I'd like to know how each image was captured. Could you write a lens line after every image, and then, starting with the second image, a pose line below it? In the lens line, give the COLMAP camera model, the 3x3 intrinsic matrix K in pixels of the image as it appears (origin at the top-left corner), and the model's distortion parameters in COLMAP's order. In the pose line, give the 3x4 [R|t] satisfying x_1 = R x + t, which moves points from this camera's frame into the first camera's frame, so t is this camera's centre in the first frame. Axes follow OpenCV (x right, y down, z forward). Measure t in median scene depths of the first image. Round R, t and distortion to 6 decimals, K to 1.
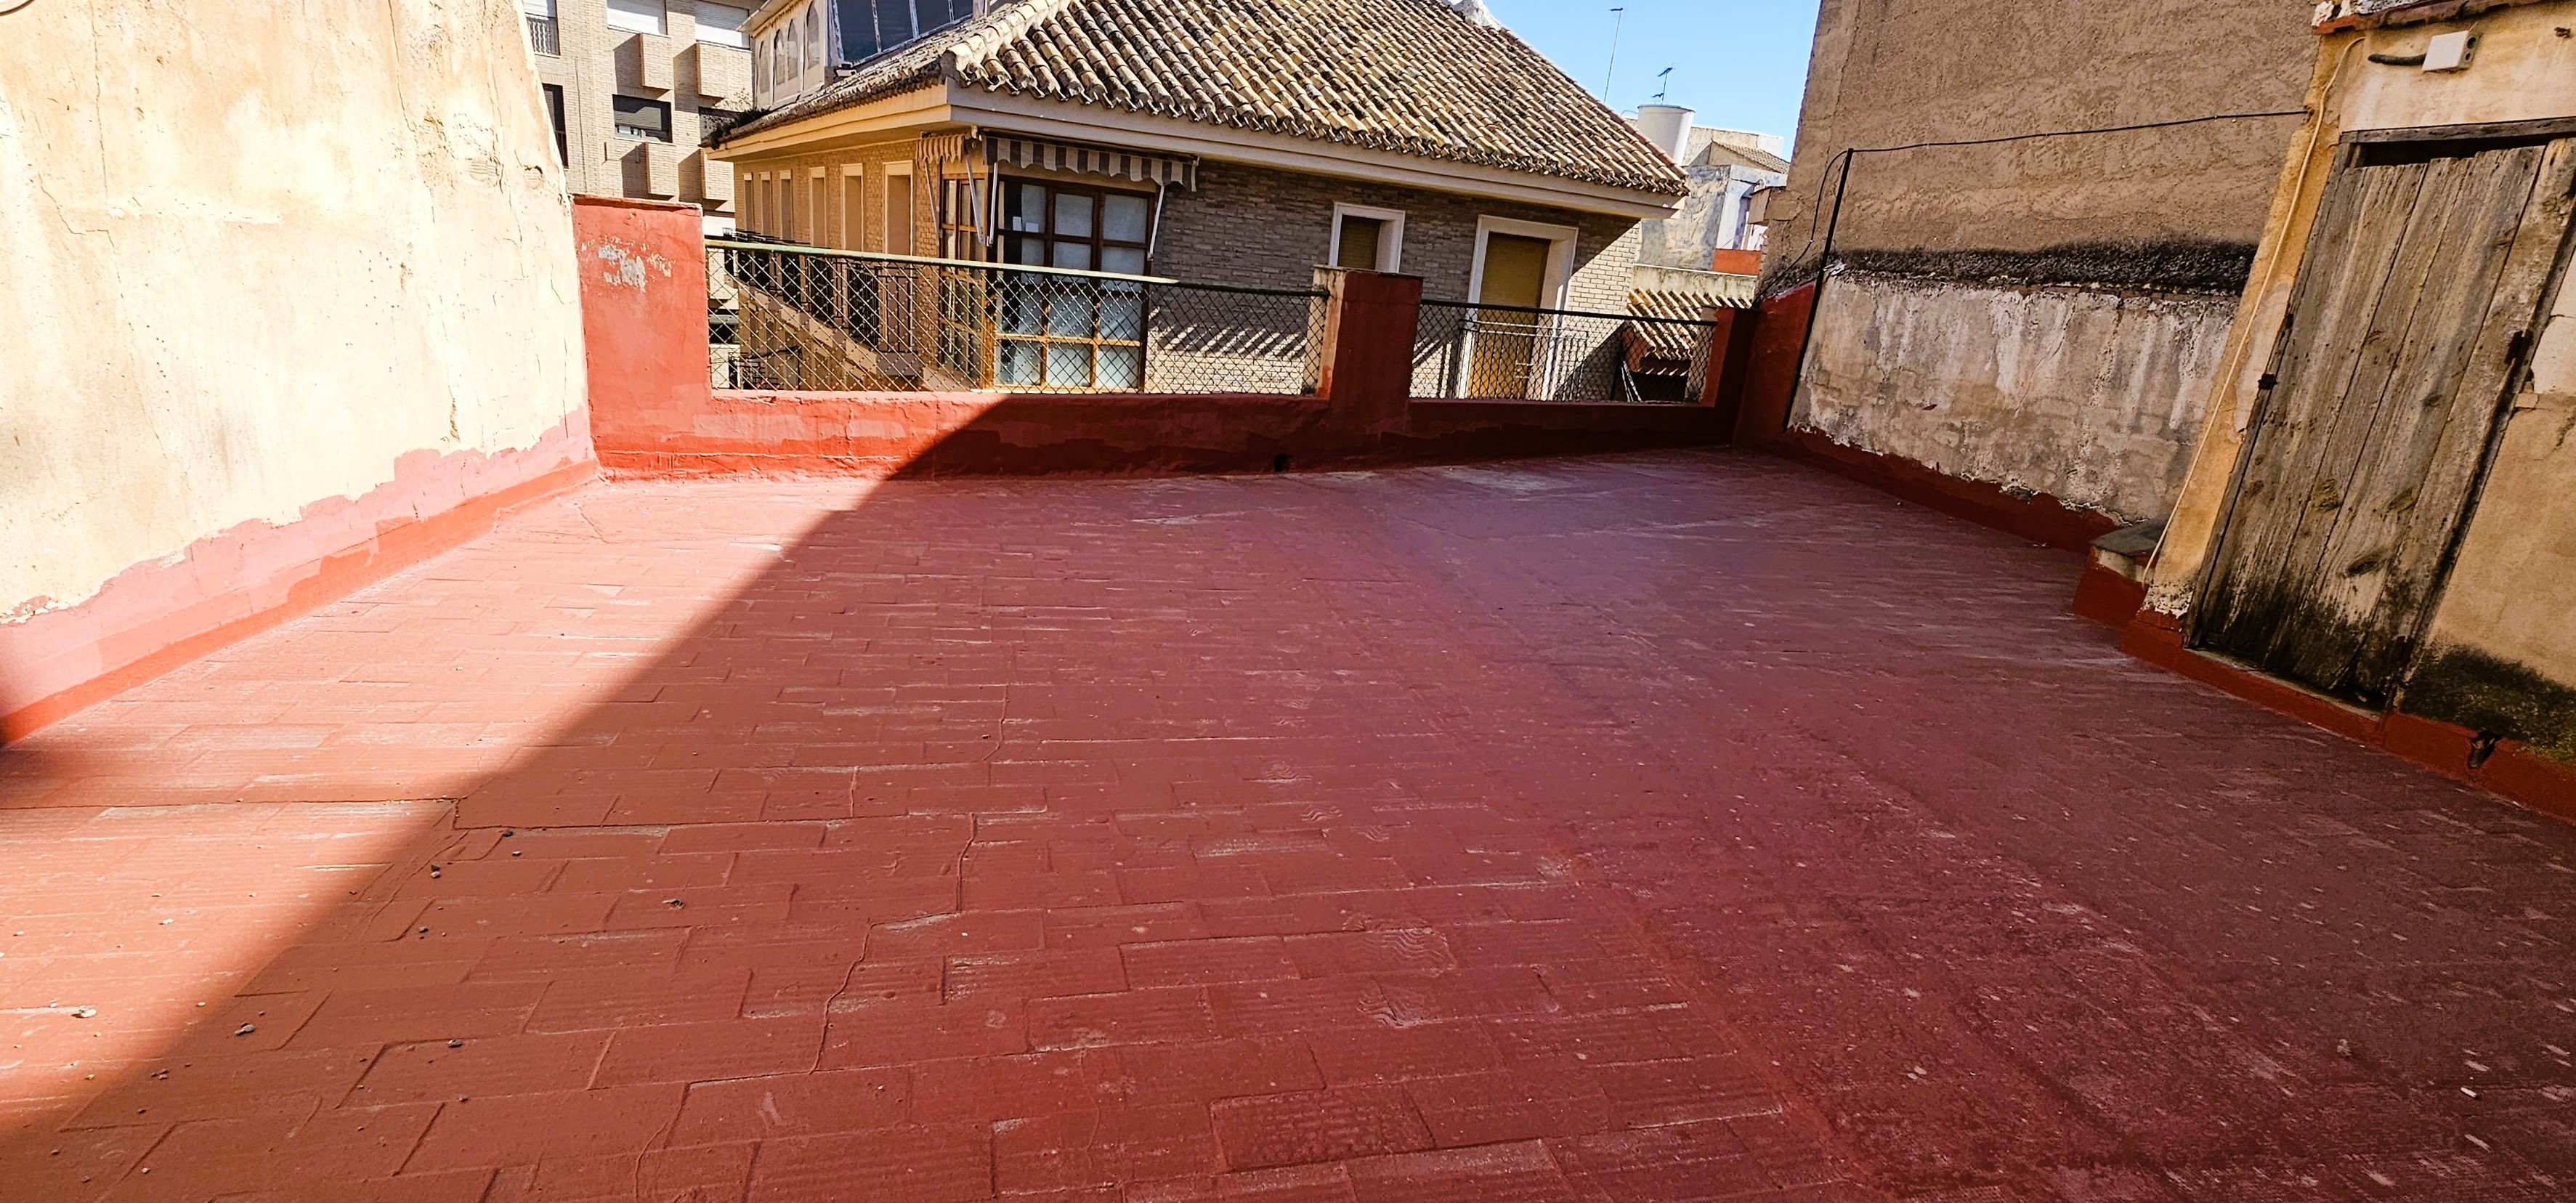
lens RADIAL K [[1190.8, 0, 1288.0], [0, 1190.8, 601.5], [0, 0, 1]] dist [0.001655, -0.000468]
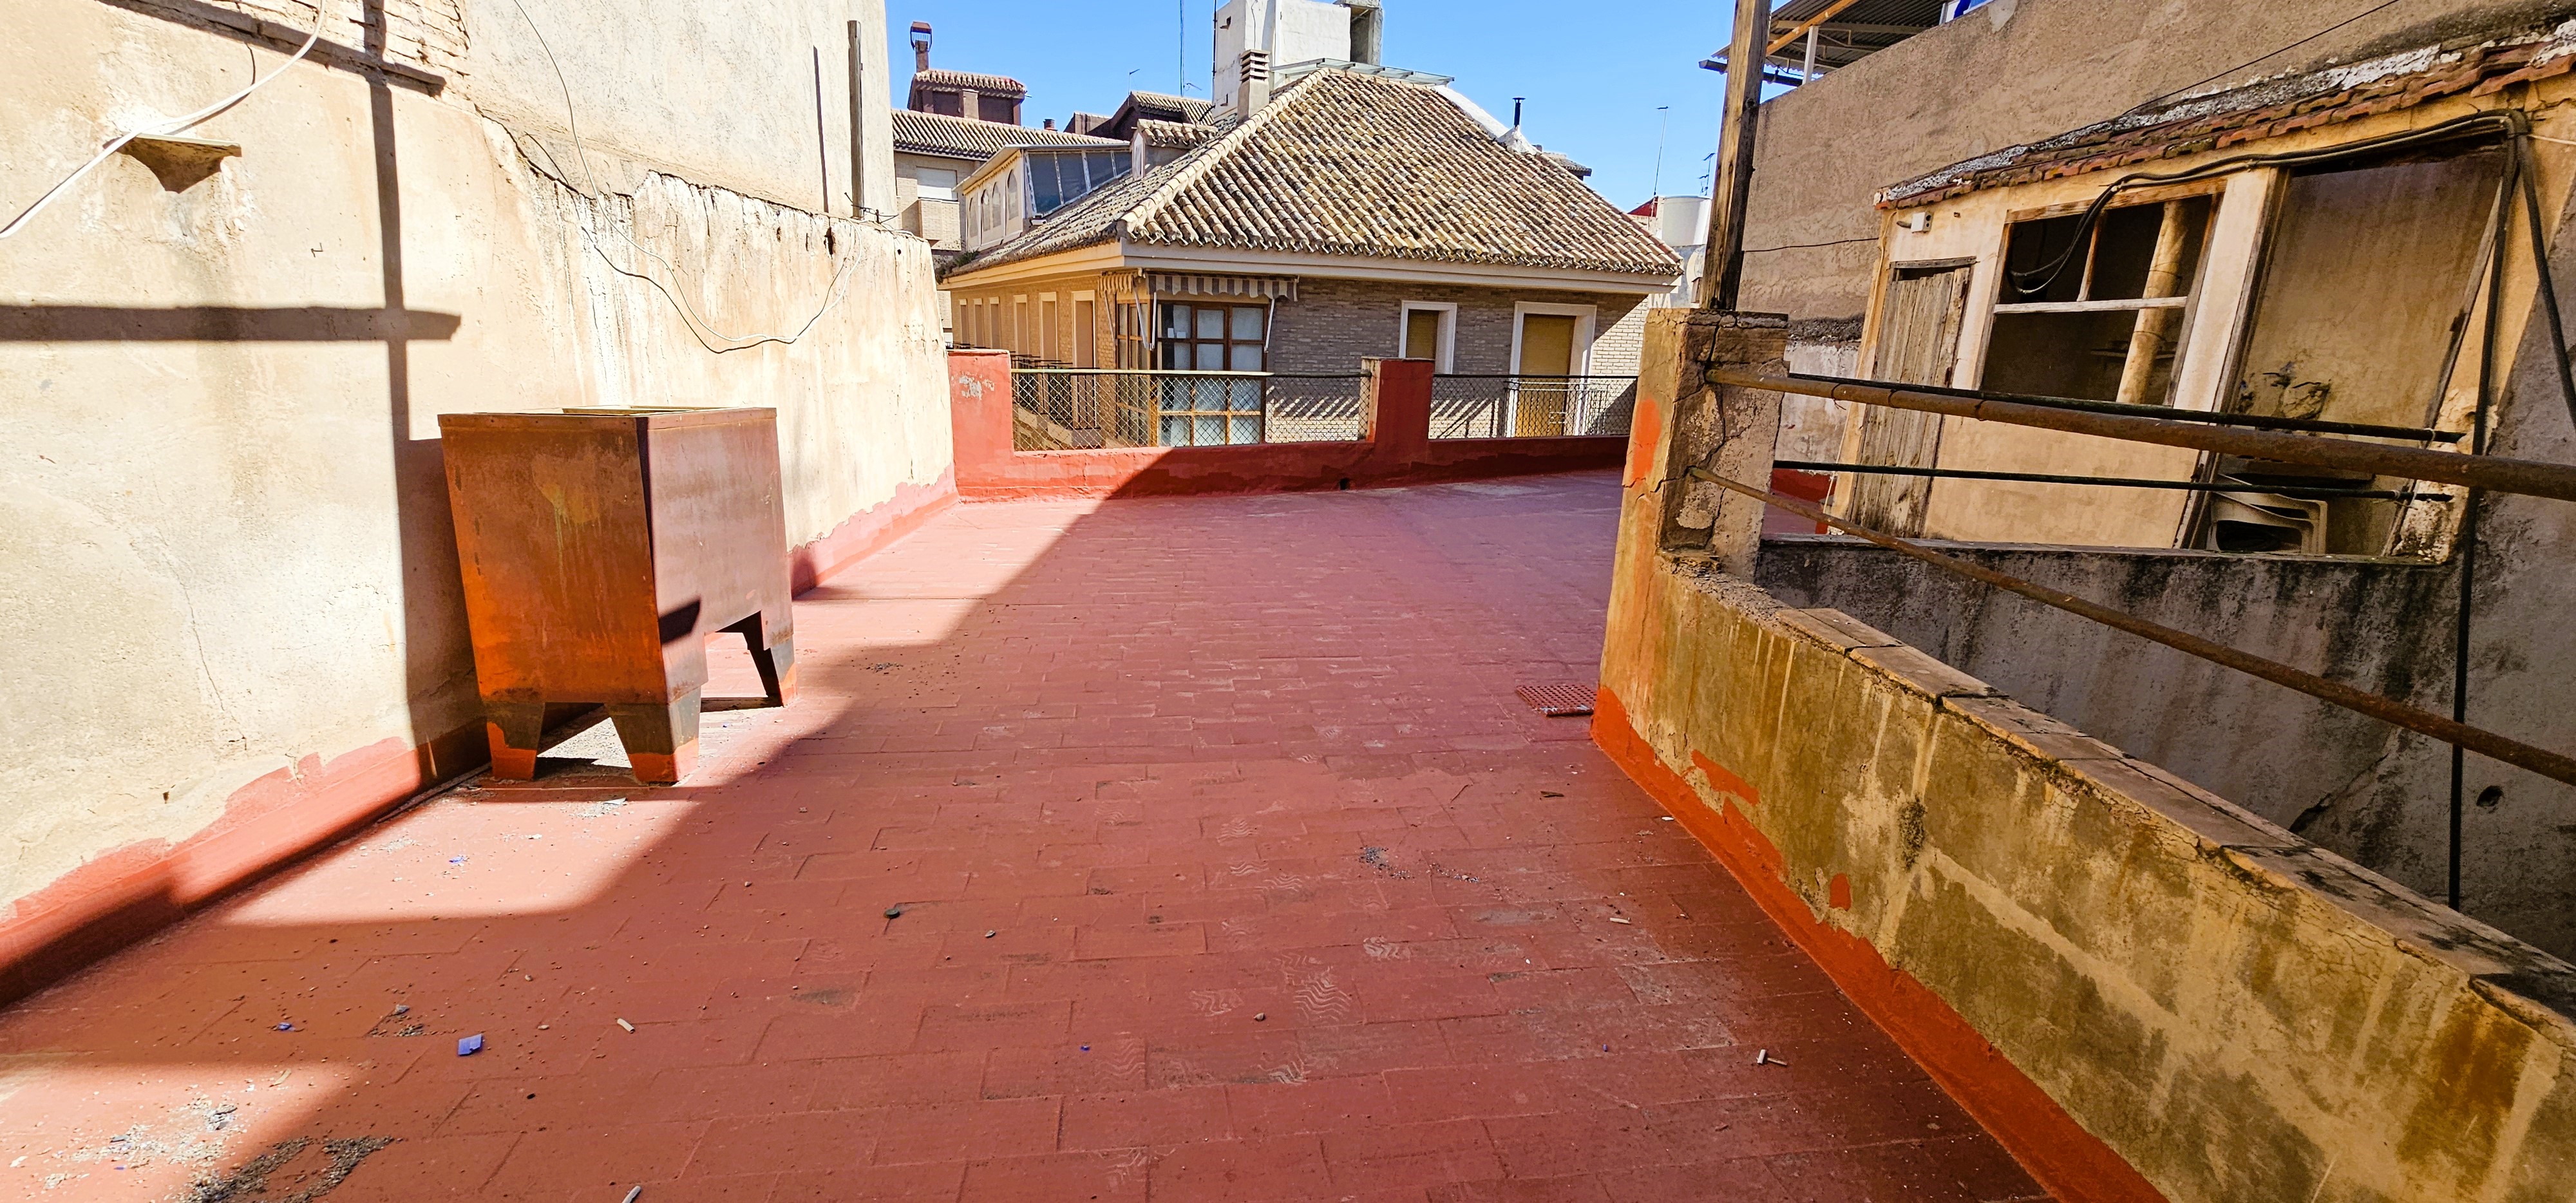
lens RADIAL K [[1055.8, 0, 1285.7], [0, 1055.8, 606.0], [0, 0, 1]] dist [0.000271, -0.000883]
pose [[0.992705, -0.033289, -0.115885, 0.068630], [0.029881, 0.999072, -0.031024, 0.079379], [0.116810, 0.027335, 0.992778, -0.357874]]
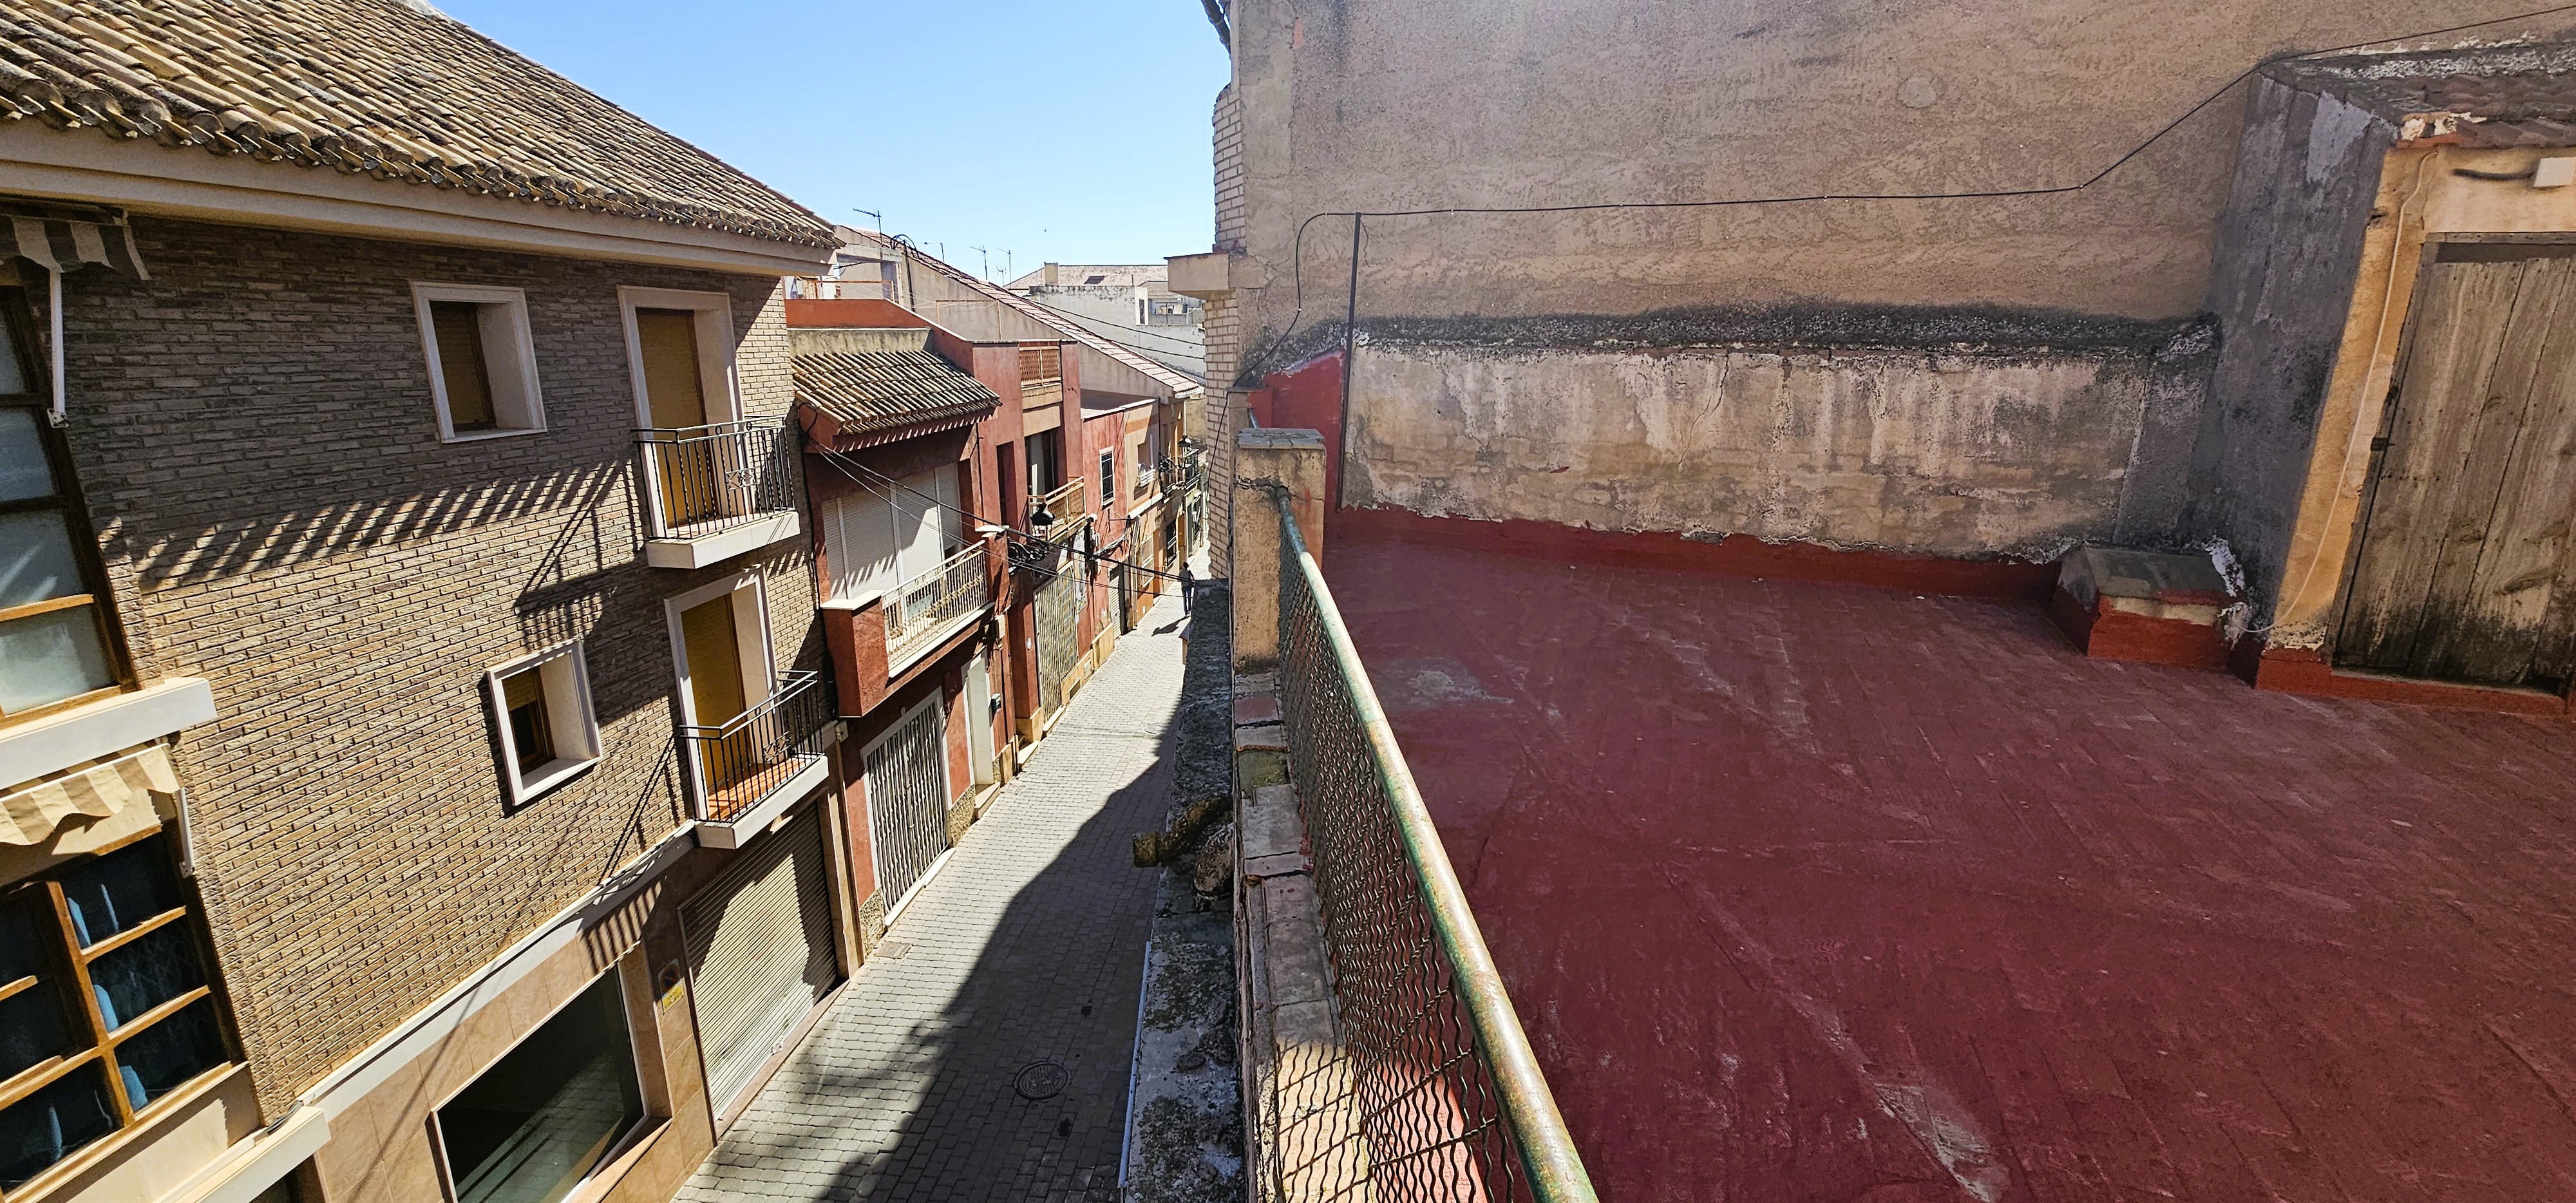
lens RADIAL K [[1055.8, 0, 1285.7], [0, 1055.8, 606.0], [0, 0, 1]] dist [0.000271, -0.000883]
pose [[0.562707, -0.292516, 0.773172, -0.338915], [0.277931, 0.947799, 0.156307, -0.265901], [-0.778534, 0.126934, 0.614632, 0.655797]]
